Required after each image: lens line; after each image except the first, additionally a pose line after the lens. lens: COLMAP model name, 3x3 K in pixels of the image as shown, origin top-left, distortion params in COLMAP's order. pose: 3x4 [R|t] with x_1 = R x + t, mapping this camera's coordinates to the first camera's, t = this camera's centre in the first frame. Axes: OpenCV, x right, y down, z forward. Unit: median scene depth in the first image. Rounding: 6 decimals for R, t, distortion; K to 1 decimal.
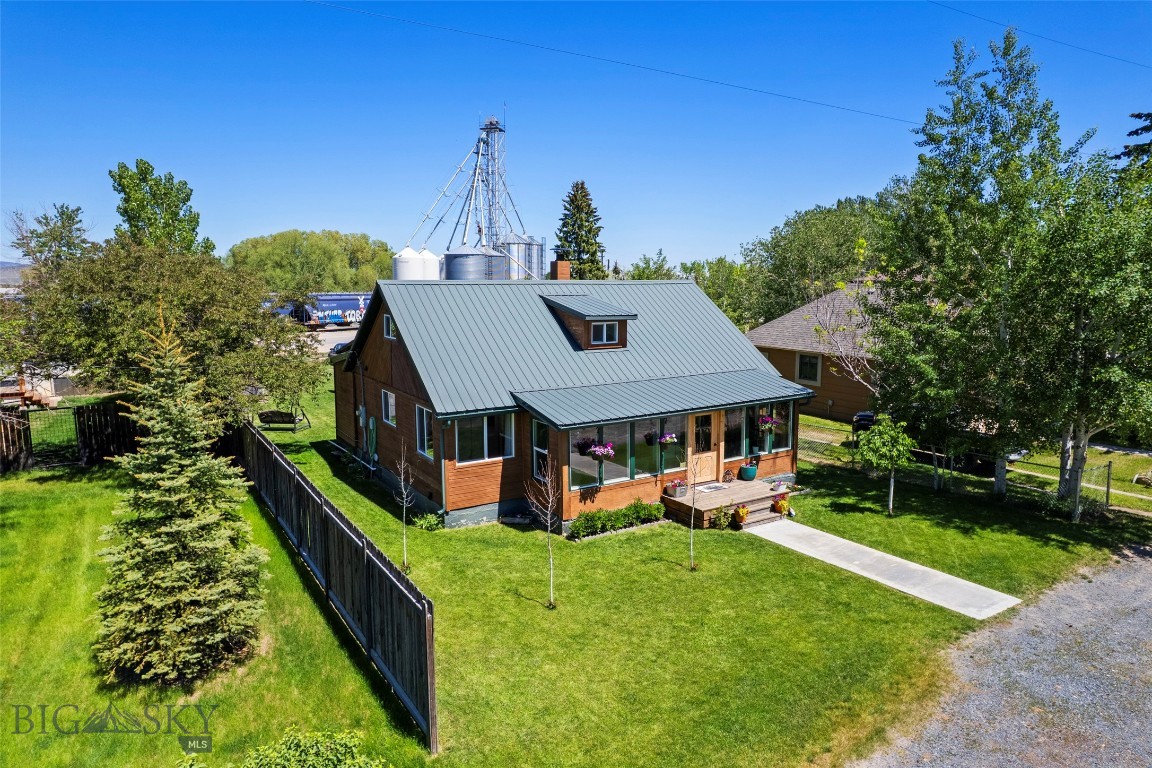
lens RADIAL K [[741.9, 0, 575.6], [0, 741.9, 384.1], [0, 0, 1]] dist [-0.075026, 0.062745]
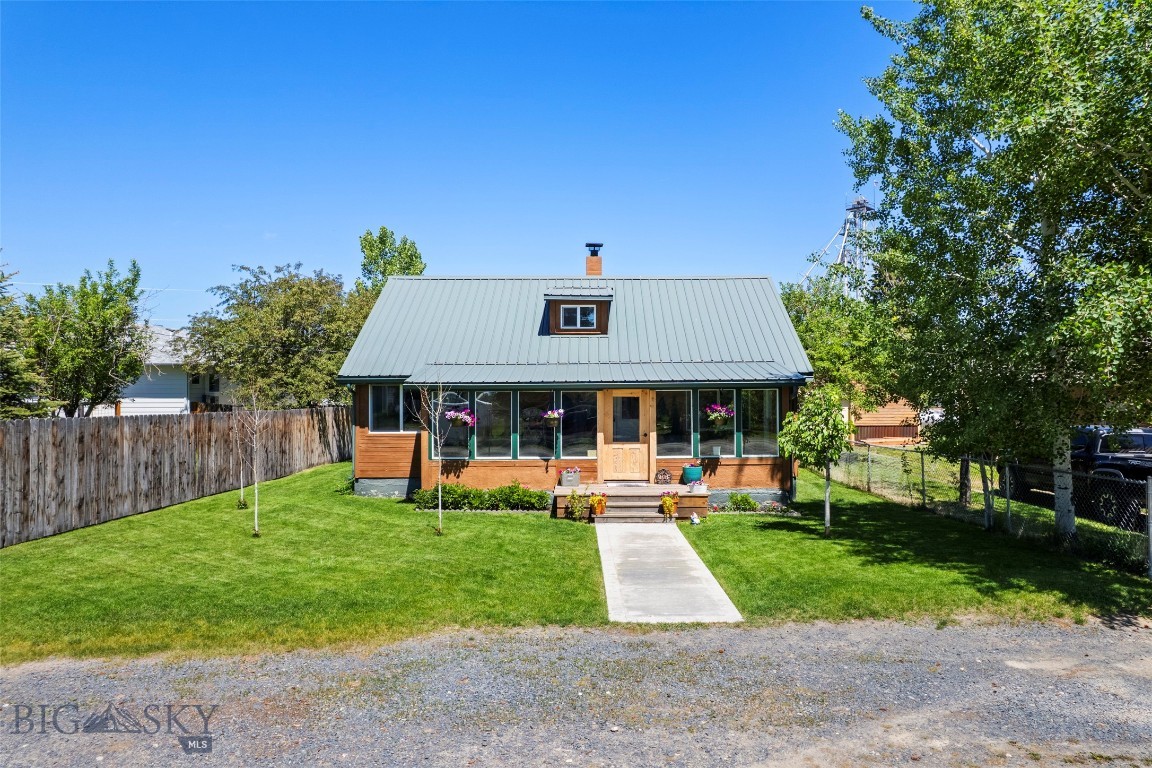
lens RADIAL K [[741.9, 0, 575.2], [0, 741.9, 378.2], [0, 0, 1]] dist [-0.075026, 0.062745]
pose [[0.841018, -0.005578, -0.540978, 0.600636], [-0.075514, 0.988948, -0.127593, 0.138087], [0.535711, 0.148160, 0.831302, 0.293703]]
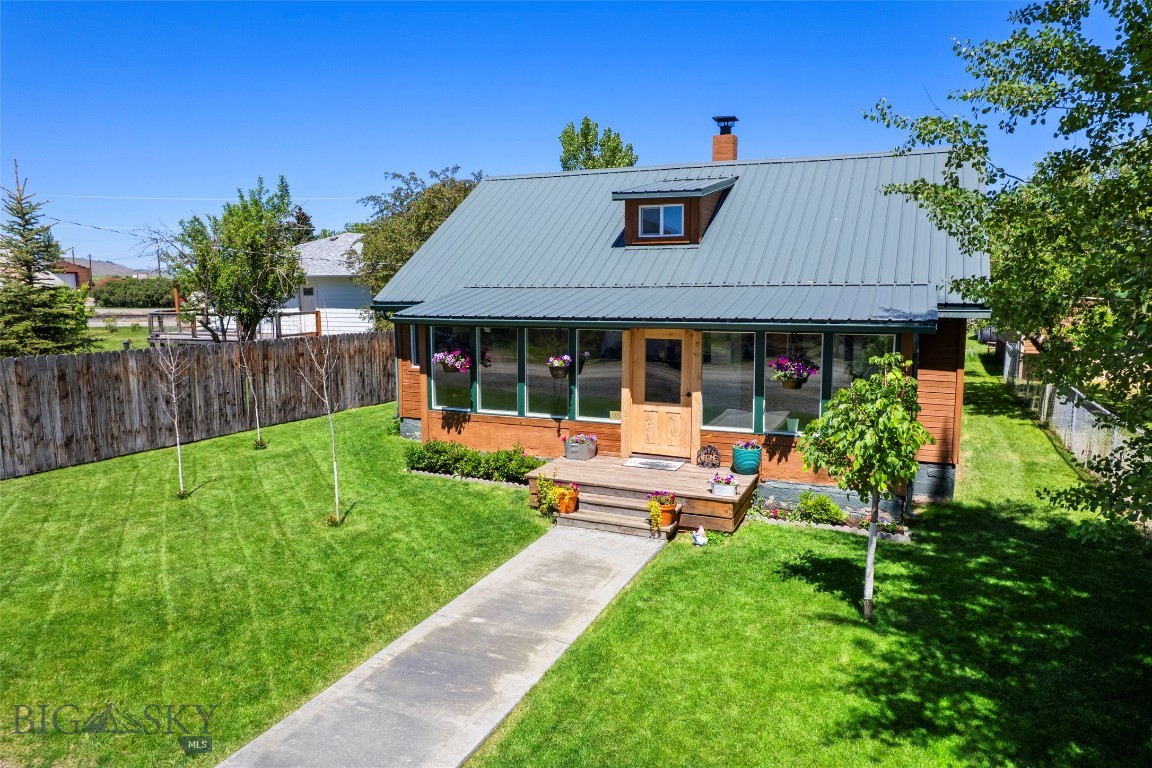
lens RADIAL K [[741.9, 0, 572.2], [0, 741.9, 379.9], [0, 0, 1]] dist [-0.075026, 0.062745]
pose [[0.546798, 0.110320, -0.829965, 0.648783], [-0.113347, 0.991909, 0.057170, 0.051387], [0.829557, 0.062814, 0.554879, 0.652124]]
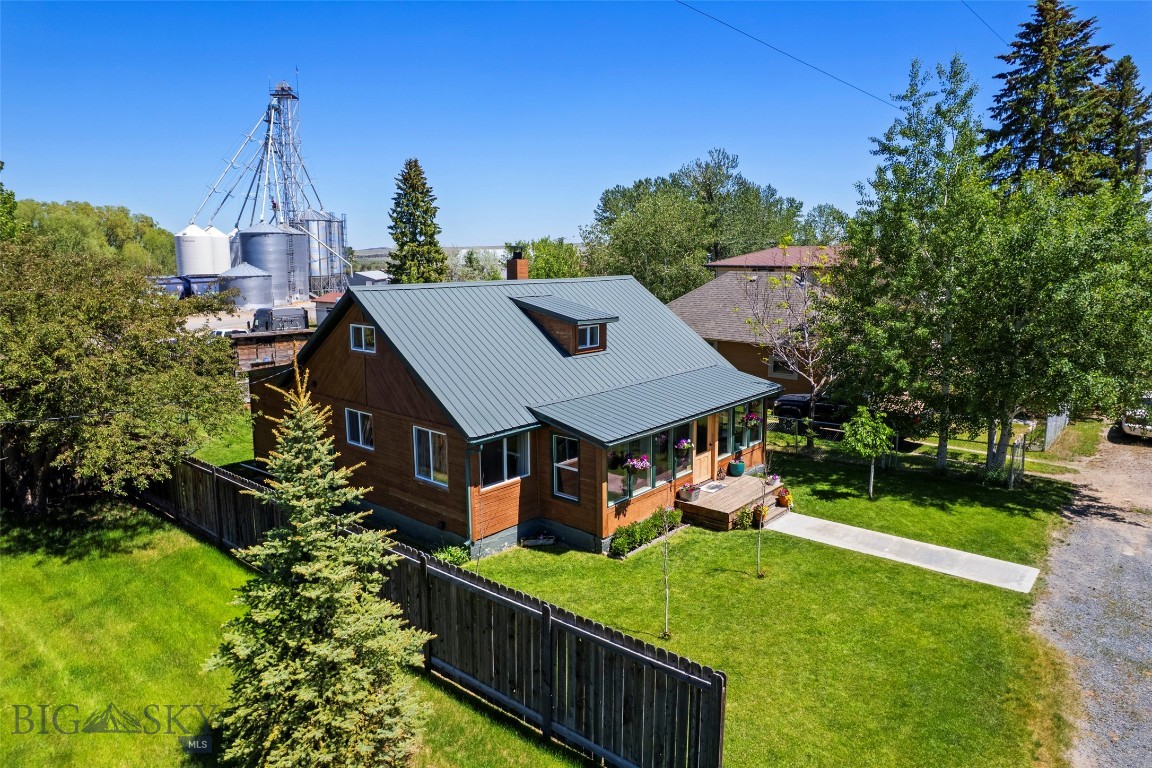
lens RADIAL K [[741.9, 0, 576.3], [0, 741.9, 383.1], [0, 0, 1]] dist [-0.075026, 0.062745]
pose [[0.956538, -0.051676, 0.286994, -0.294585], [0.042111, 0.998336, 0.039404, -0.053841], [-0.288552, -0.025606, 0.957122, 0.084989]]
